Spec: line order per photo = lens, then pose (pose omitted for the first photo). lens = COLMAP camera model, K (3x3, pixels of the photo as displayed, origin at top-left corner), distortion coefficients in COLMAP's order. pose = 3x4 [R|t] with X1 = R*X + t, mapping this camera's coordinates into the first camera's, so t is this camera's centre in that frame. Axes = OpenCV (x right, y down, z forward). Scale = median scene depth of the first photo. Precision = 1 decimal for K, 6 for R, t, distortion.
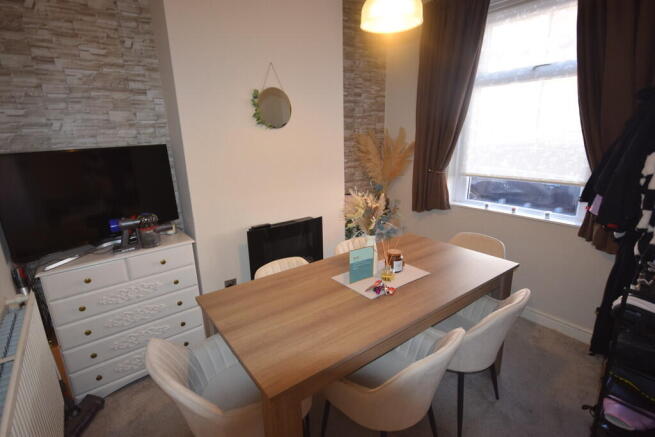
lens RADIAL K [[325.8, 0, 327.5], [0, 325.8, 218.5], [0, 0, 1]] dist [0.031187, -0.013503]
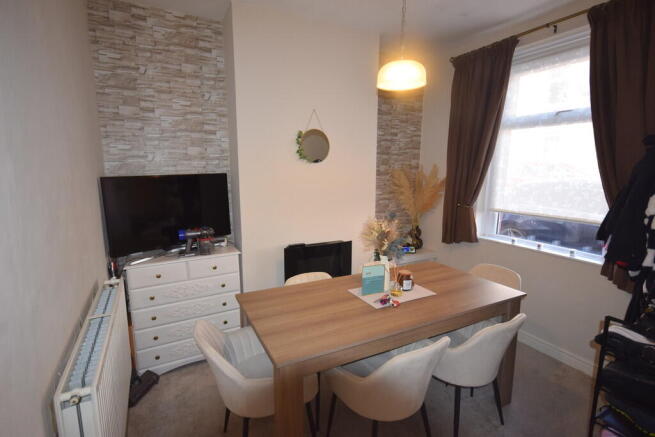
lens RADIAL K [[325.8, 0, 327.5], [0, 325.8, 218.5], [0, 0, 1]] dist [0.031187, -0.013503]
pose [[0.986354, 0.051514, -0.156370, 0.094192], [-0.066385, 0.993597, -0.091422, 0.034218], [0.150659, 0.100555, 0.983458, -0.153667]]
